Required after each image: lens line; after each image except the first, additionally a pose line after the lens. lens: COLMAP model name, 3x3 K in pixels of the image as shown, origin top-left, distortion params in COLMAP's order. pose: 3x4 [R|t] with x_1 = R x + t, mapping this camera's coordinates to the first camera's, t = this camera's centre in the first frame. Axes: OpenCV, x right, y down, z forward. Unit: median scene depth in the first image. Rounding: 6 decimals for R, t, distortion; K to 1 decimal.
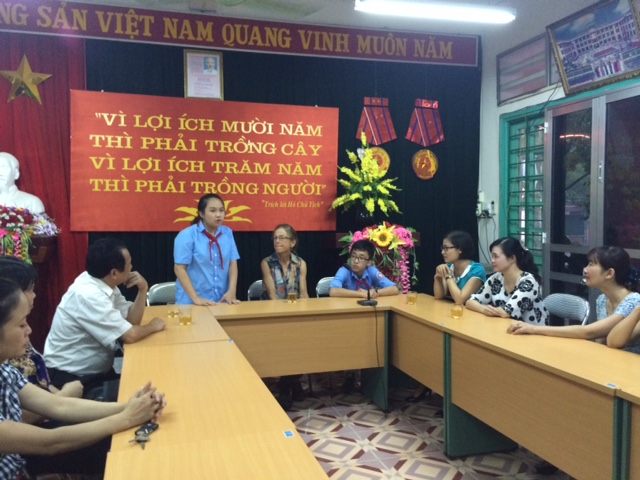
lens RADIAL K [[548.8, 0, 318.0], [0, 548.8, 240.5], [0, 0, 1]] dist [0.062923, -0.093180]
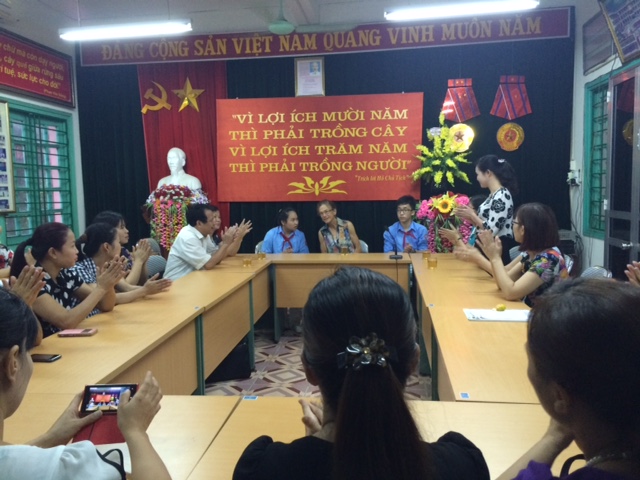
lens RADIAL K [[548.8, 0, 317.7], [0, 548.8, 244.2], [0, 0, 1]] dist [0.062923, -0.093180]
pose [[0.912228, 0.024997, -0.408919, 0.340054], [-0.000222, 0.998167, 0.060523, 0.006032], [0.409682, -0.055120, 0.910561, -0.165352]]
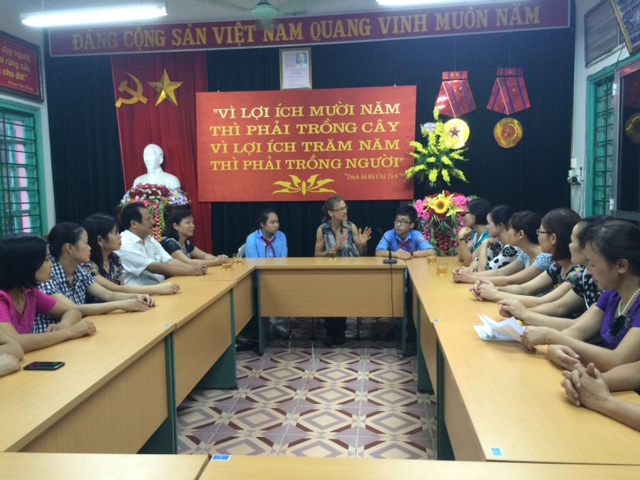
lens RADIAL K [[548.8, 0, 319.4], [0, 548.8, 242.6], [0, 0, 1]] dist [0.062923, -0.093180]
pose [[0.923135, 0.020402, -0.383933, 0.307251], [0.002505, 0.998251, 0.059070, 0.003232], [0.384467, -0.055492, 0.921469, -0.095598]]
